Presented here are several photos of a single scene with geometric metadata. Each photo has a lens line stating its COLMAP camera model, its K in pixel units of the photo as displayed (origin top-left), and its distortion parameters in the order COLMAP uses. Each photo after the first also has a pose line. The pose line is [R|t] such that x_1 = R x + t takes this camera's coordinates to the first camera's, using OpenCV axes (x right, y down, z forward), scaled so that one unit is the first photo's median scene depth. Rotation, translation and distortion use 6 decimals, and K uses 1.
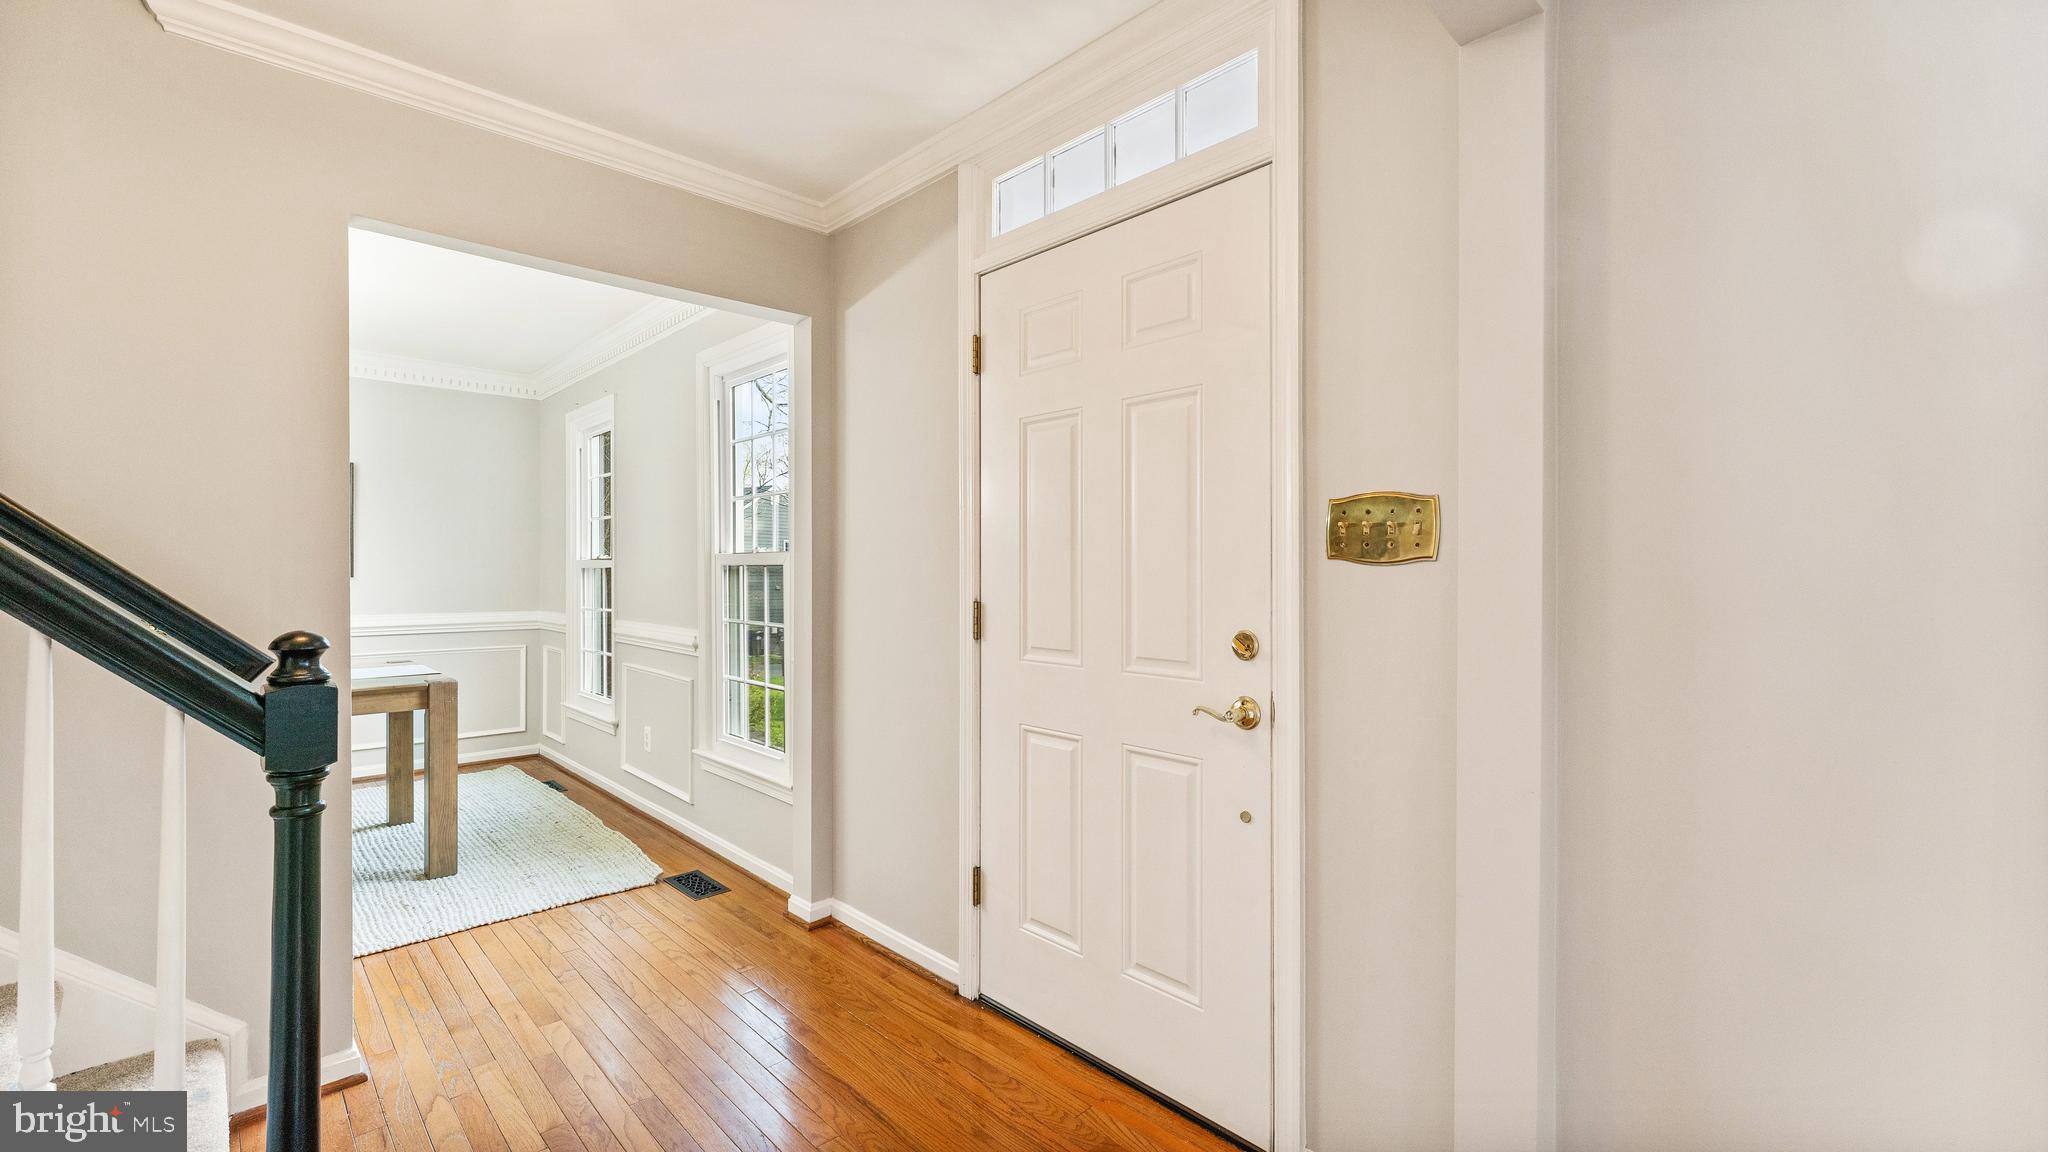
lens RADIAL K [[845.2, 0, 1028.2], [0, 845.2, 537.0], [0, 0, 1]] dist [0.000201, -0.000135]
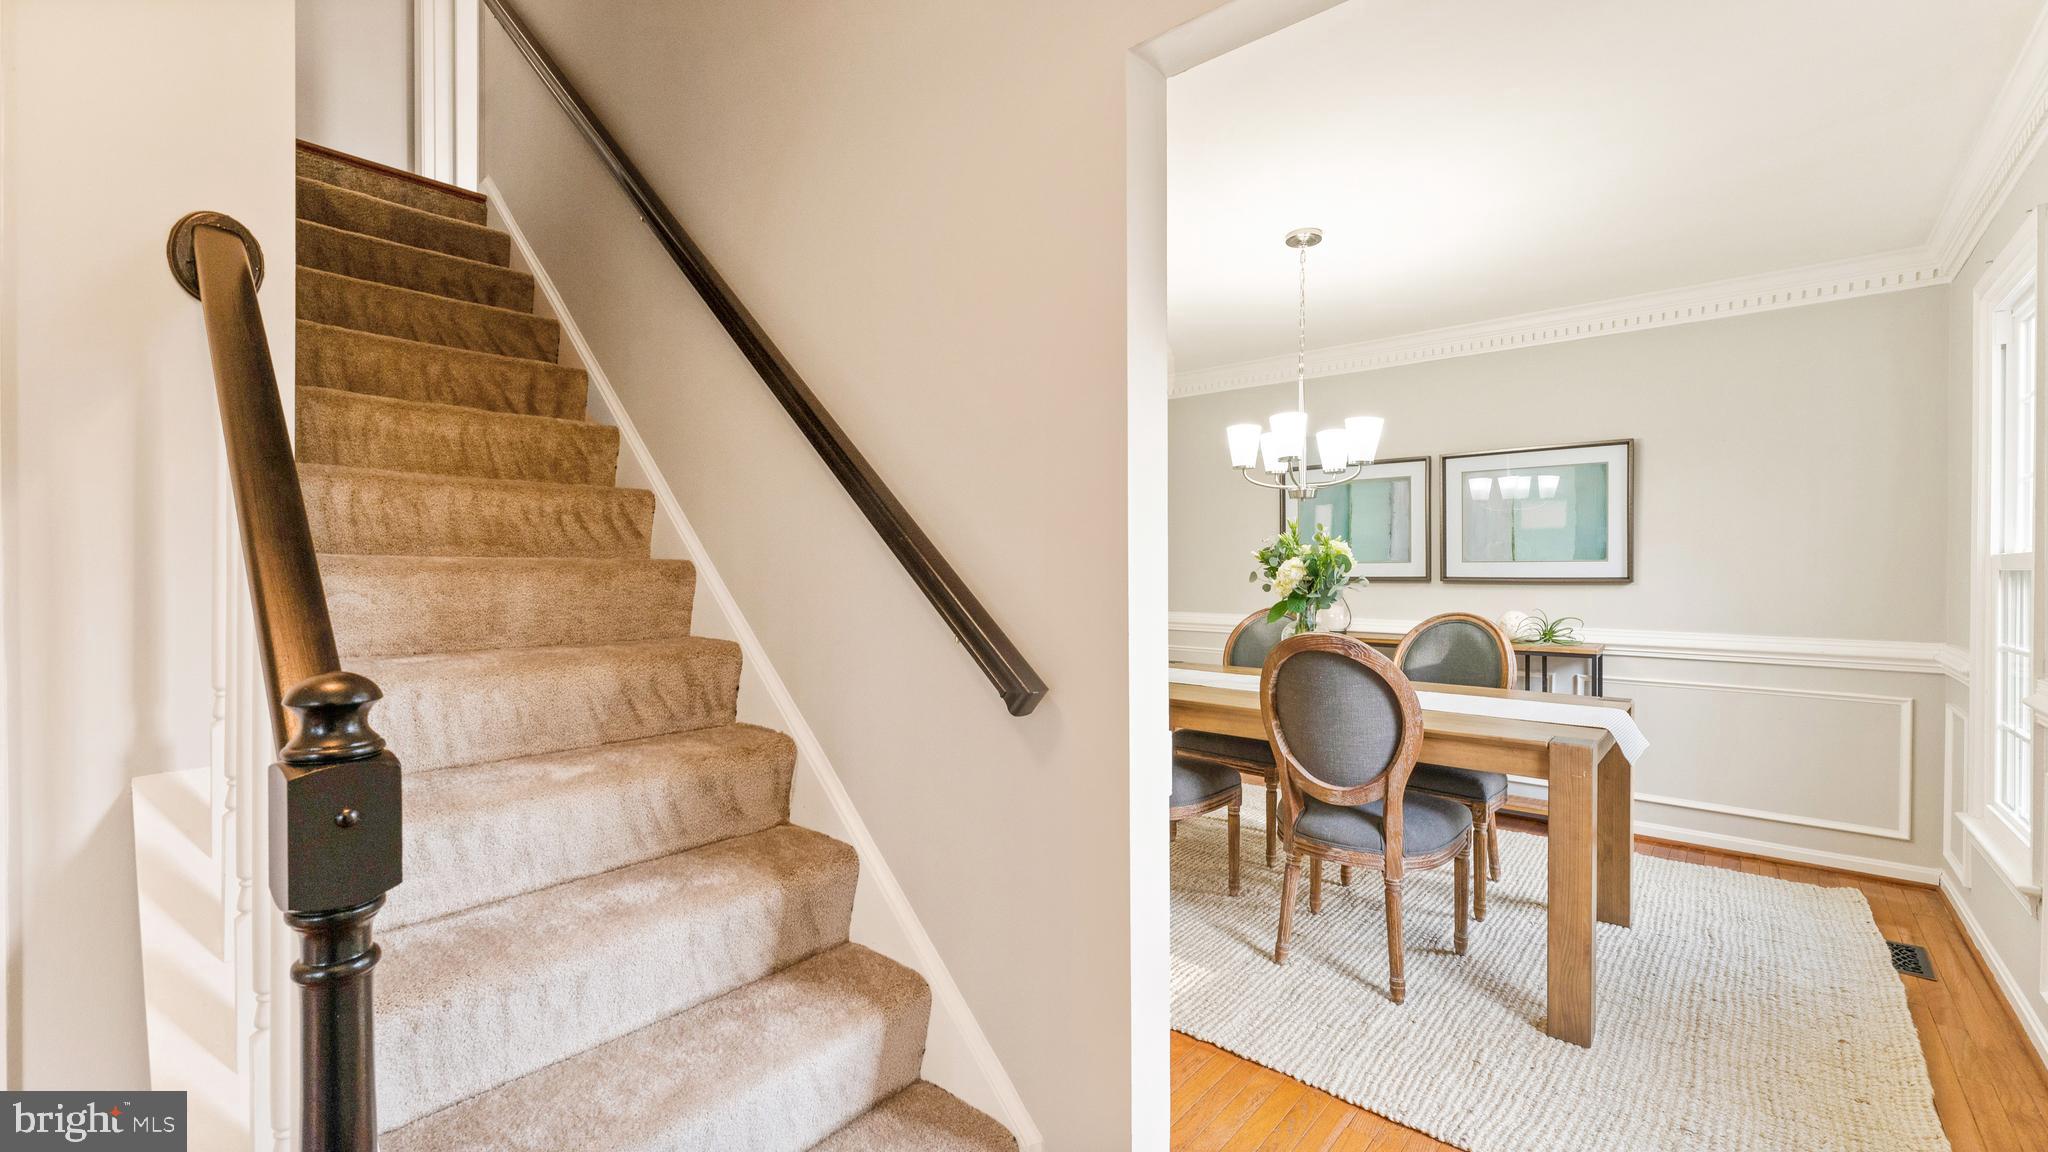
lens RADIAL K [[807.2, 0, 1024.0], [0, 807.2, 576.0], [0, 0, 1]] dist [0.001373, 0.000082]
pose [[0.078051, 0.015610, -0.996827, -0.116038], [0.028773, 0.999426, 0.017904, 0.021164], [0.996534, -0.030079, 0.077557, 0.547706]]
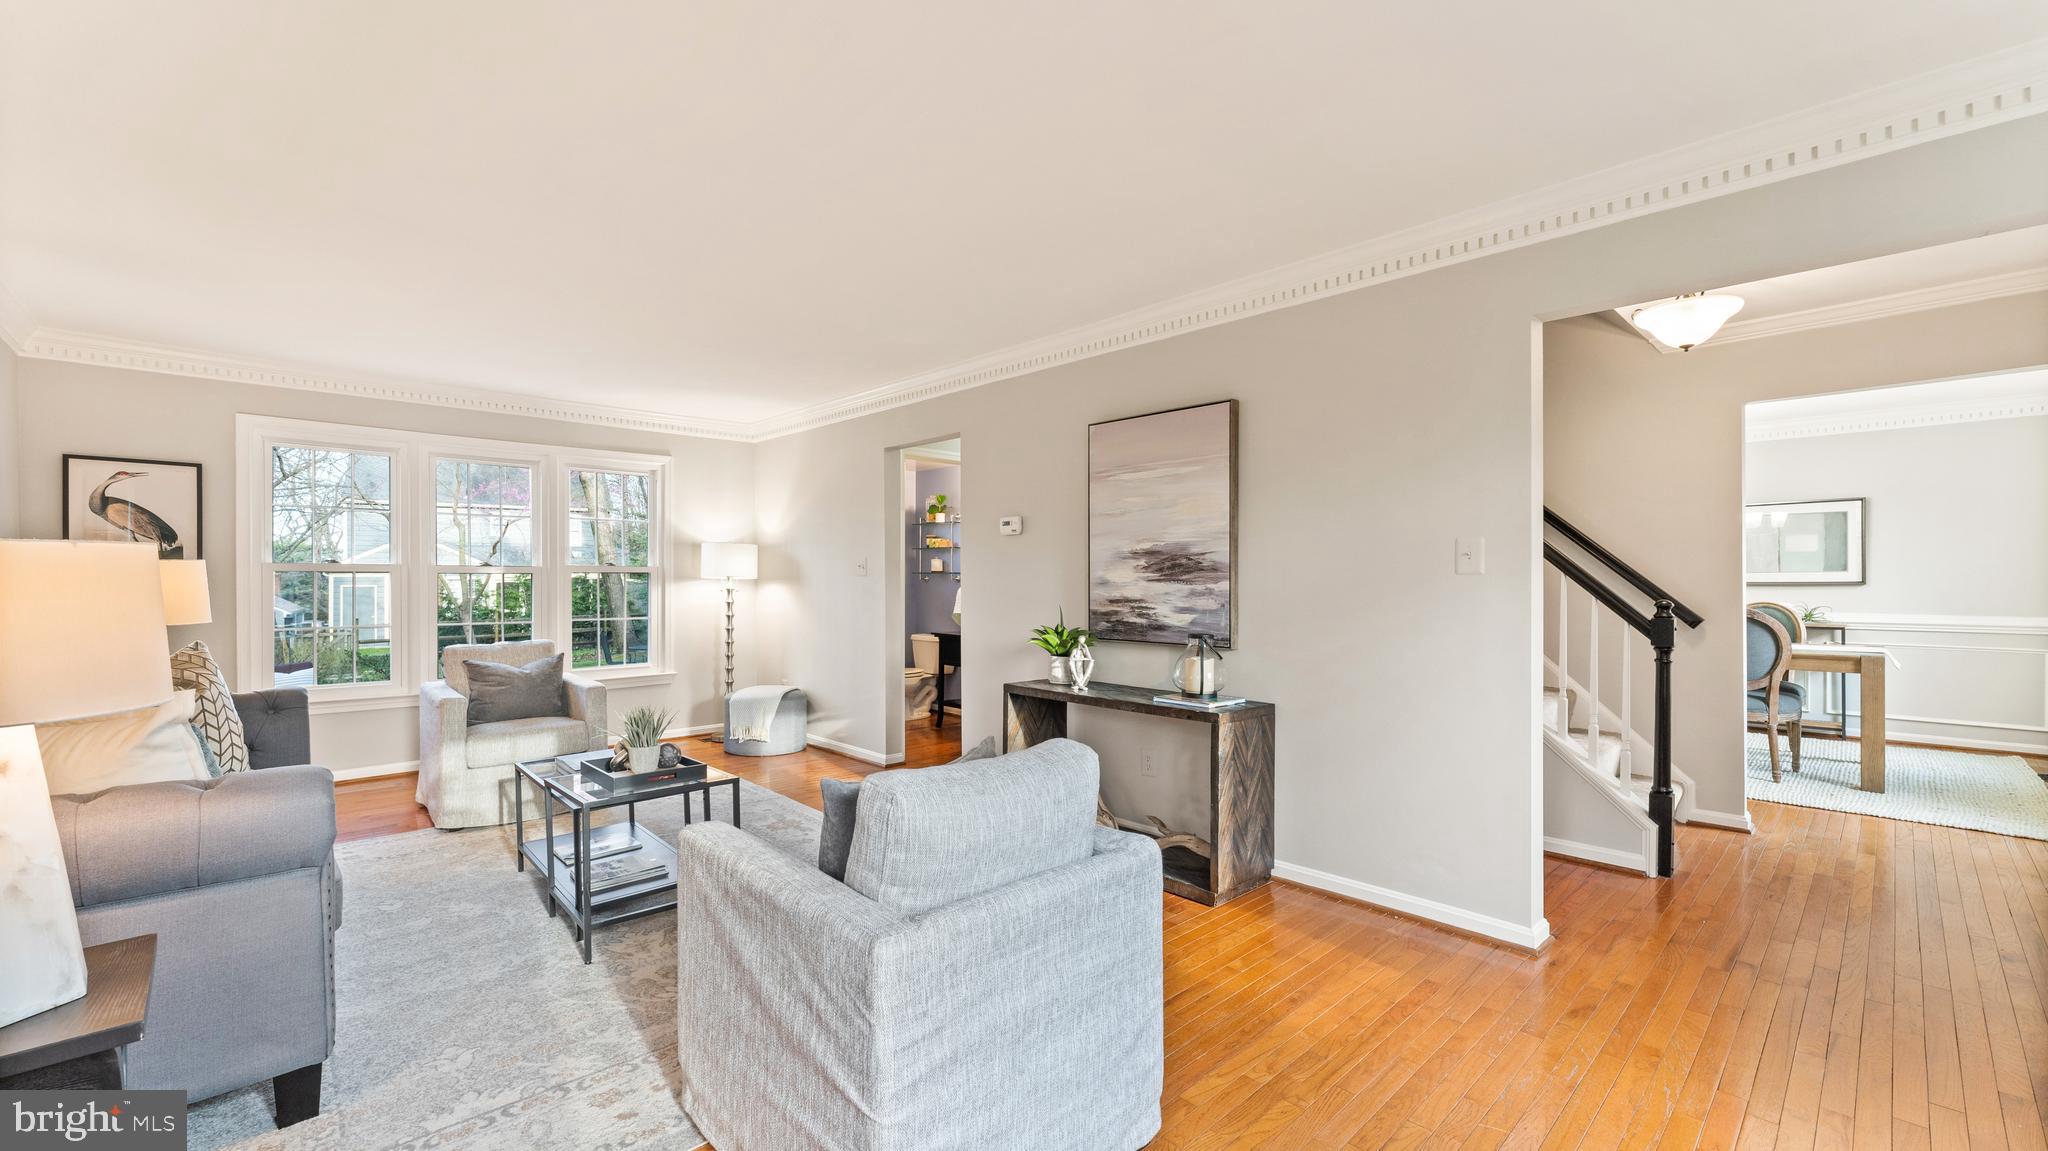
lens RADIAL K [[807.2, 0, 1024.0], [0, 807.2, 575.5], [0, 0, 1]] dist [0.001373, 0.000082]
pose [[-0.011923, 0.001731, -0.999927, 0.677109], [0.033632, 0.999433, 0.001329, -0.011923], [0.999363, -0.033614, -0.011975, -0.393937]]
